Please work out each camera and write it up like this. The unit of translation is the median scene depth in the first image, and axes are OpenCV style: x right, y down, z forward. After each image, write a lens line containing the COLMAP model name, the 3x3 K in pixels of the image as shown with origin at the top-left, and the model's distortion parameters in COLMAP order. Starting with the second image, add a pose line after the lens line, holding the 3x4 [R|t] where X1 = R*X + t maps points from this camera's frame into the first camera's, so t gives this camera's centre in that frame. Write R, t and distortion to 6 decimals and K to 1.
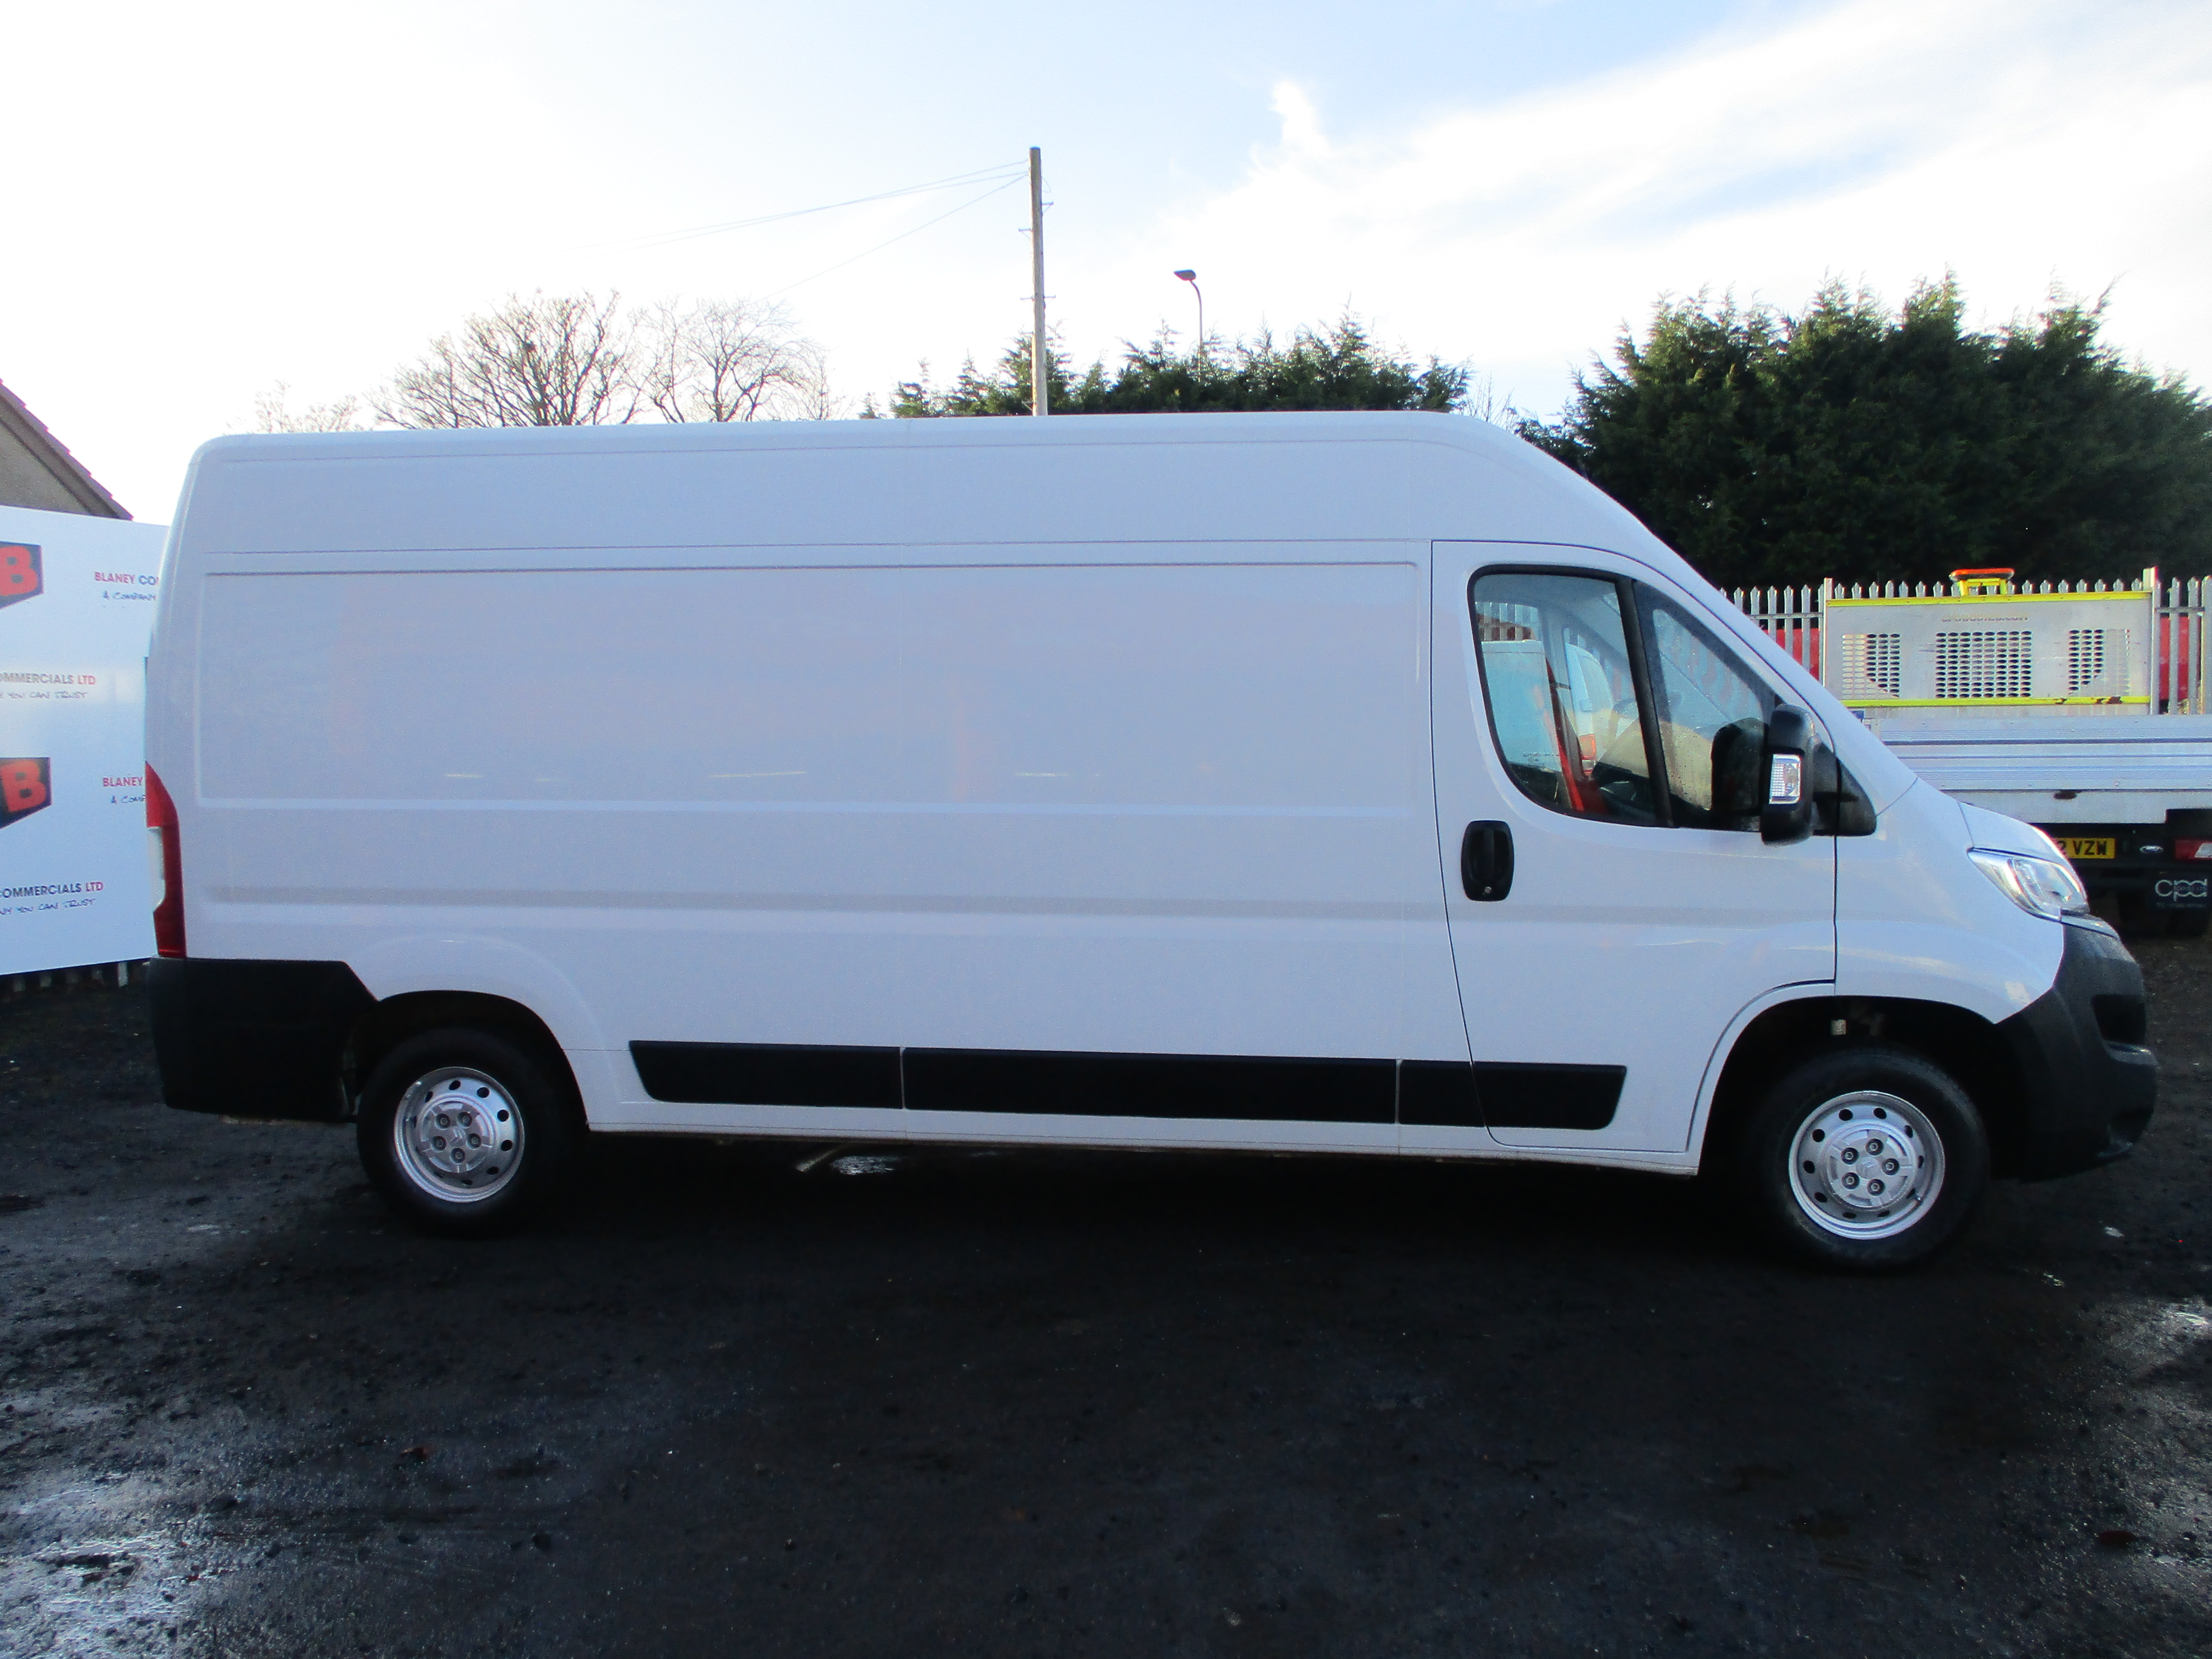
lens RADIAL K [[1830.0, 0, 1106.0], [0, 1830.0, 829.5], [0, 0, 1]] dist [-0.013121, 0.004882]
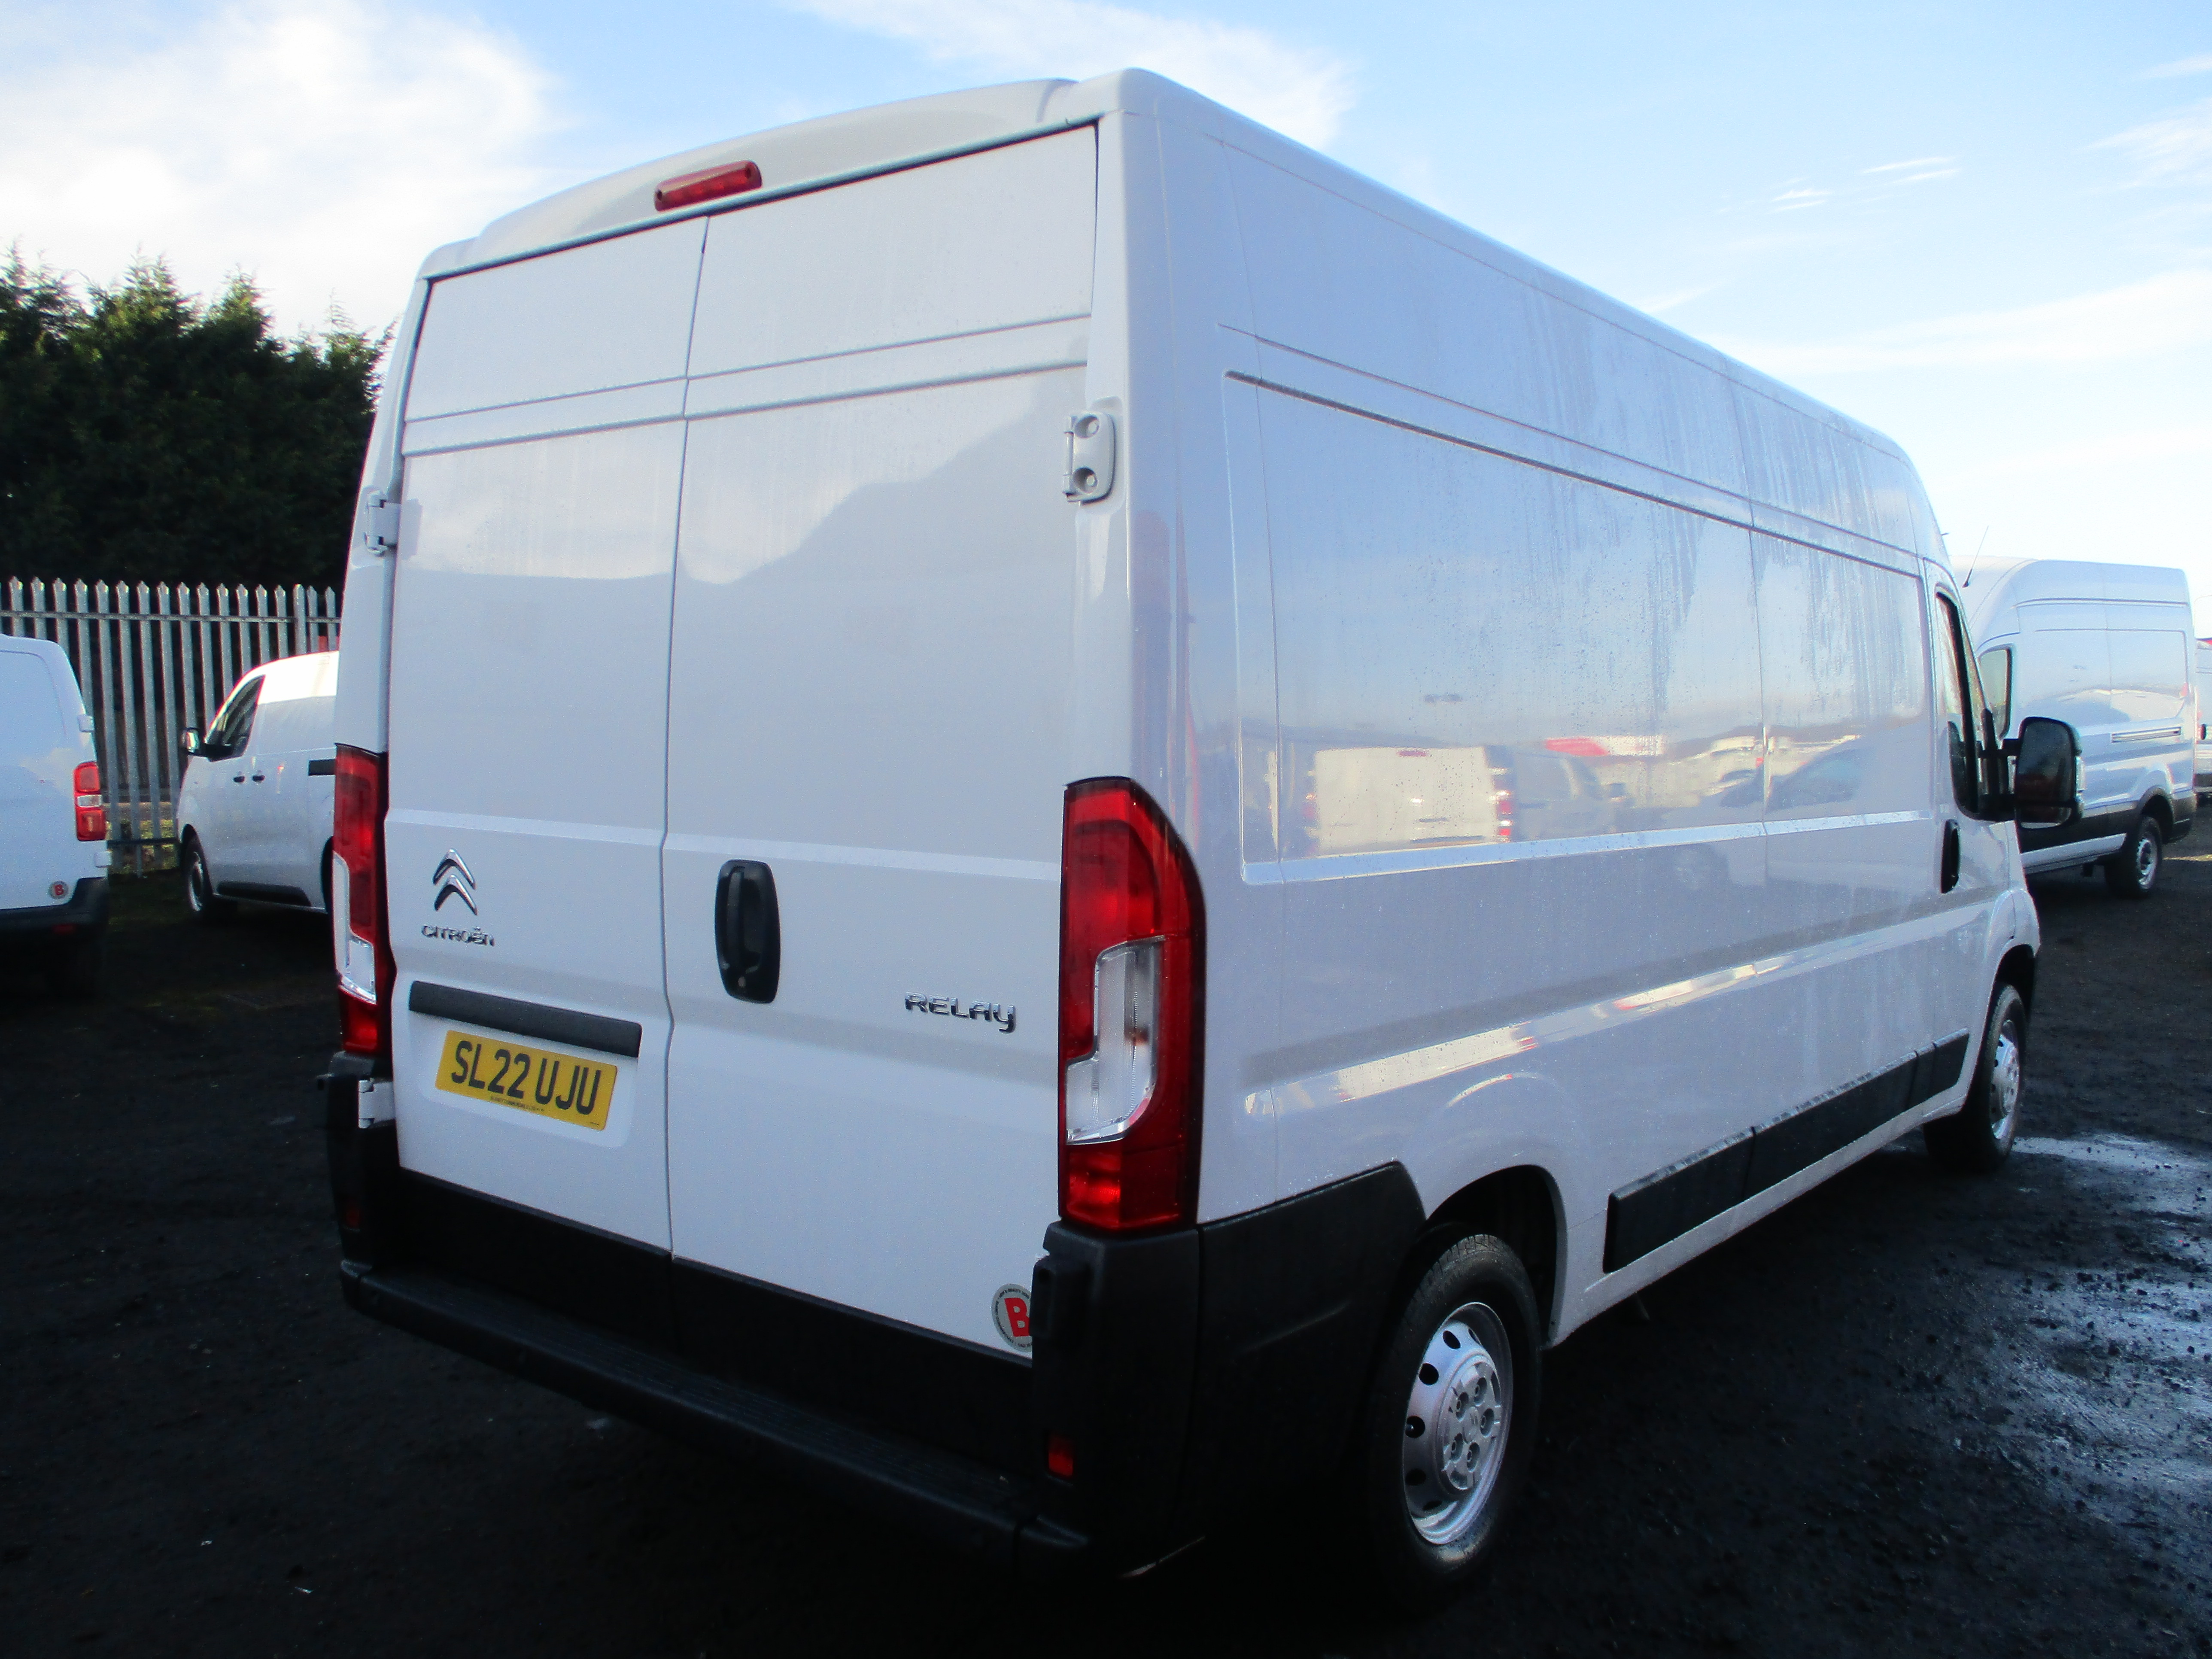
lens RADIAL K [[1830.0, 0, 1106.0], [0, 1830.0, 829.5], [0, 0, 1]] dist [-0.013121, 0.004882]
pose [[0.536553, -0.043495, 0.842745, -0.129488], [0.053131, 0.998431, 0.017703, -0.005007], [-0.842193, 0.035277, 0.538022, 0.113750]]
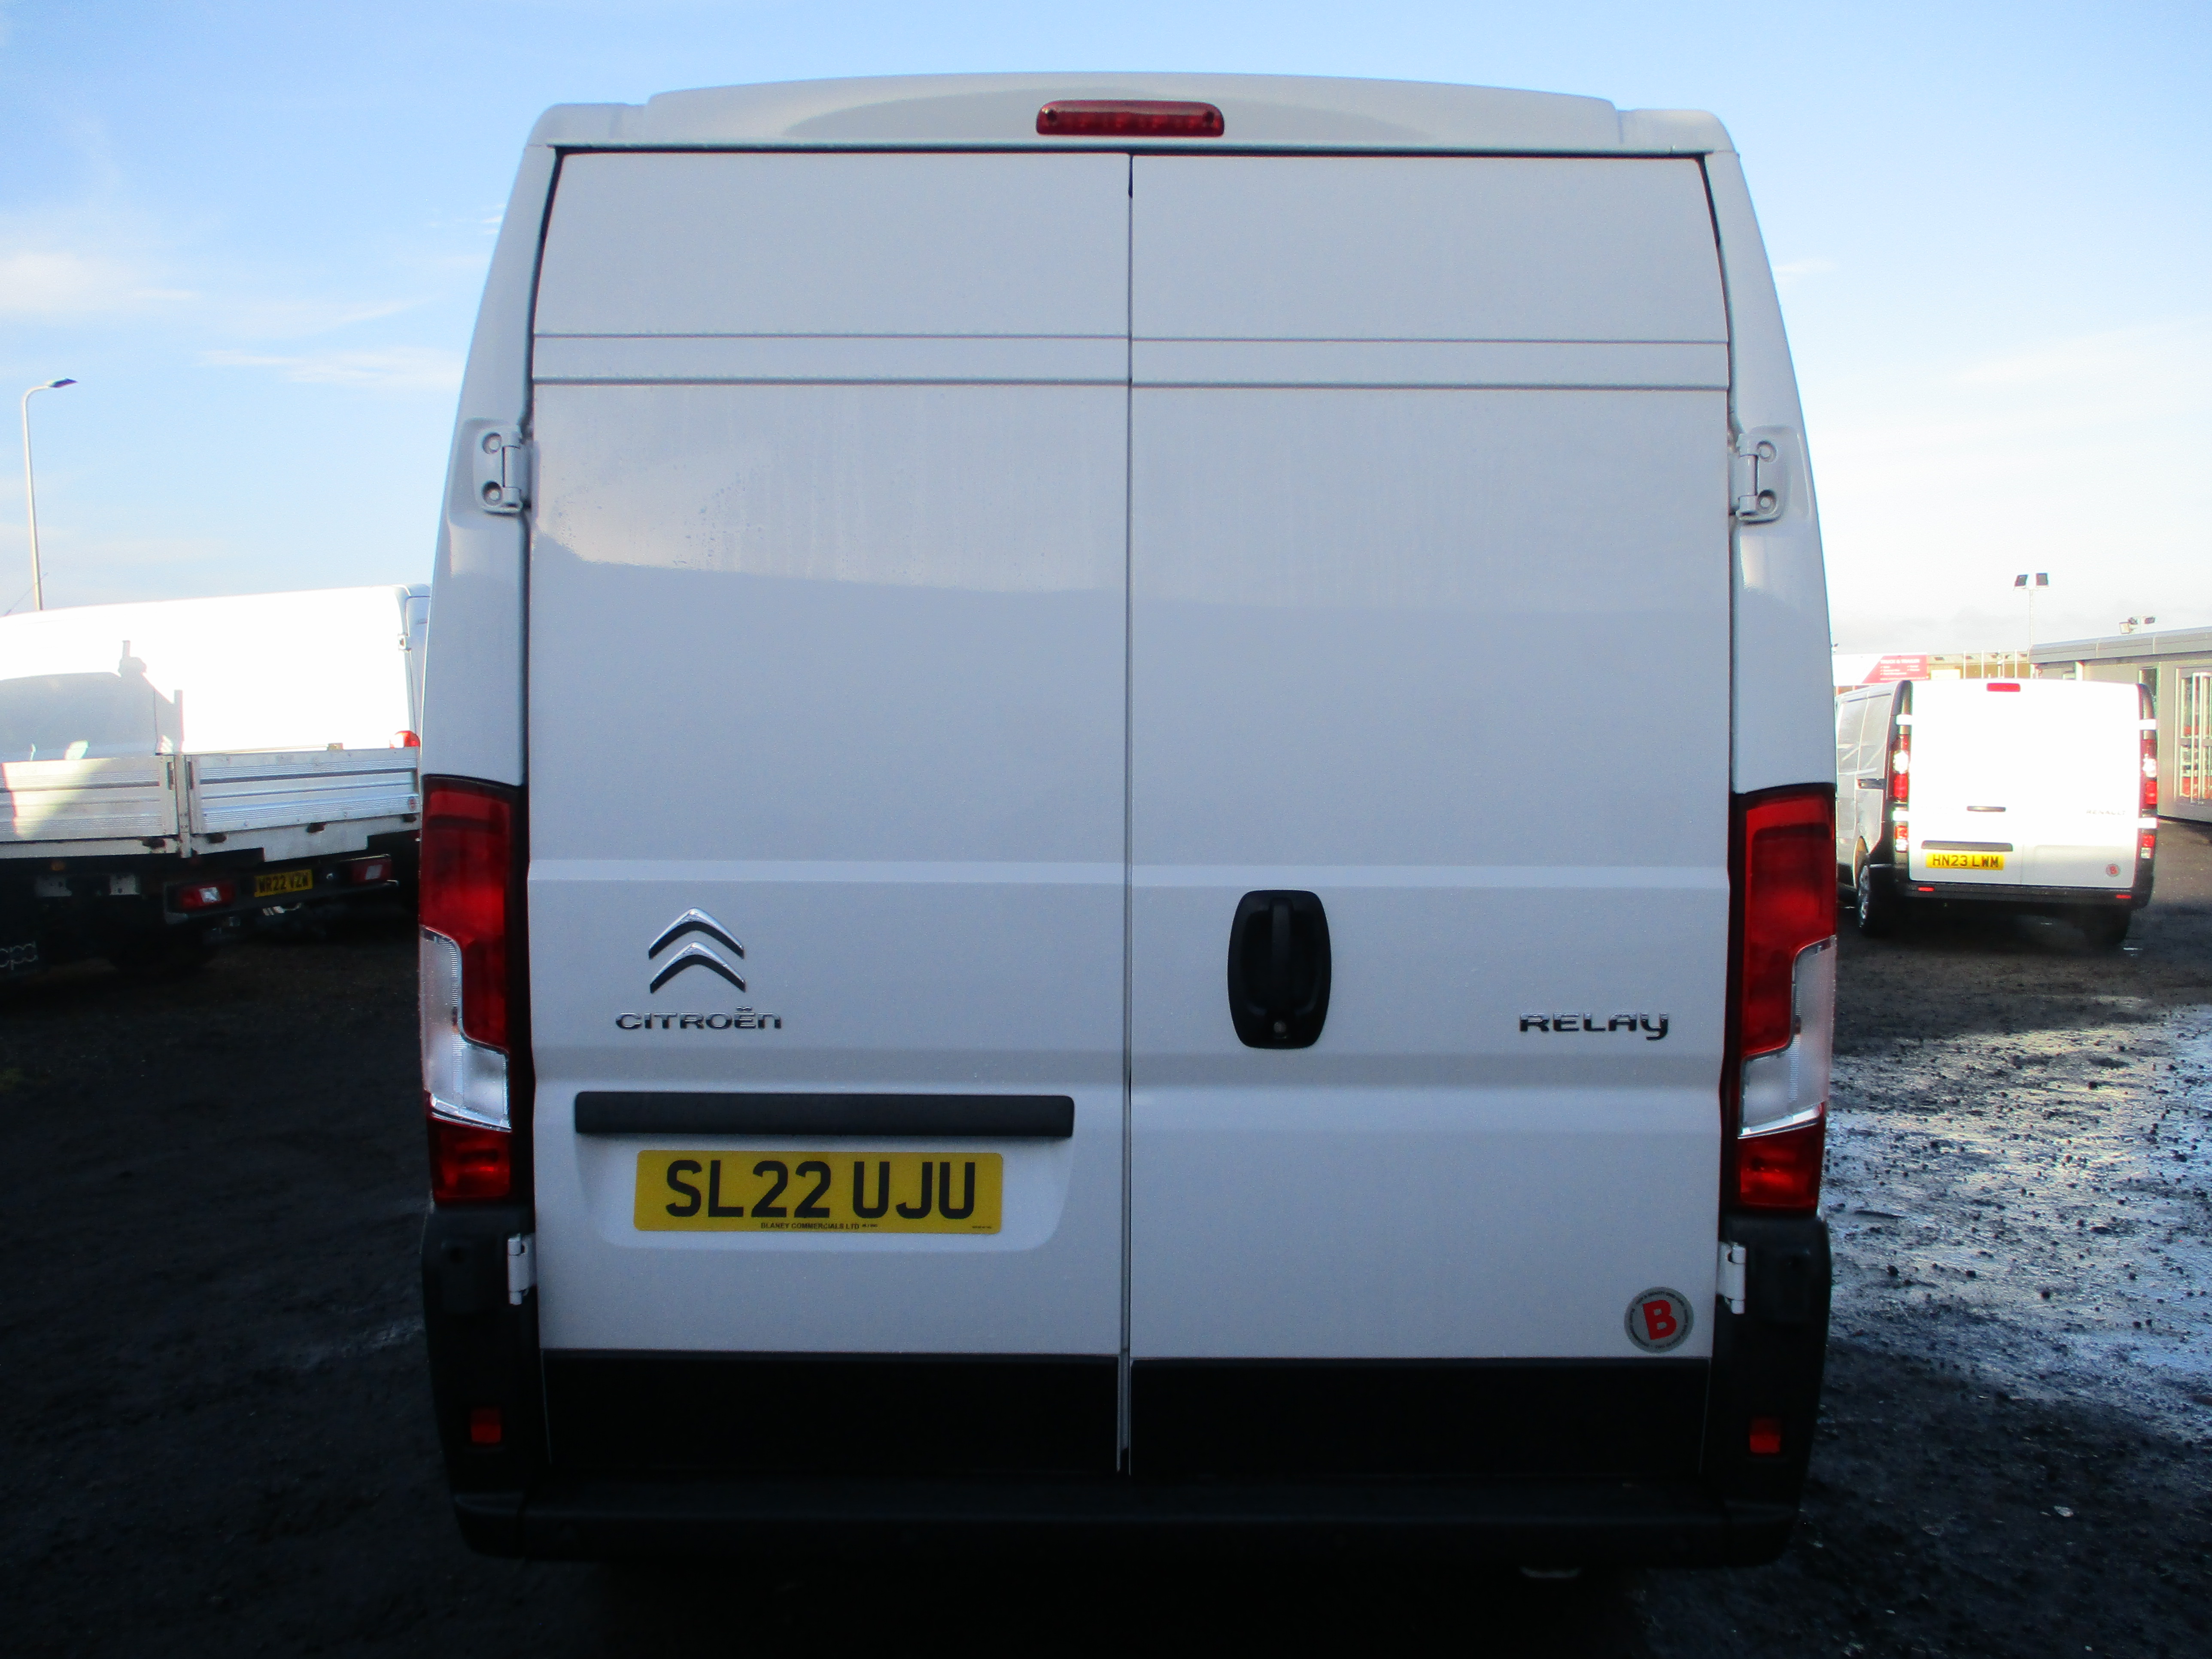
lens RADIAL K [[1830.0, 0, 1106.0], [0, 1830.0, 829.5], [0, 0, 1]] dist [-0.013121, 0.004882]
pose [[-0.097132, -0.046303, 0.994194, -0.262073], [0.076923, 0.995580, 0.053883, -0.060865], [-0.992294, 0.081710, -0.093141, 0.918819]]
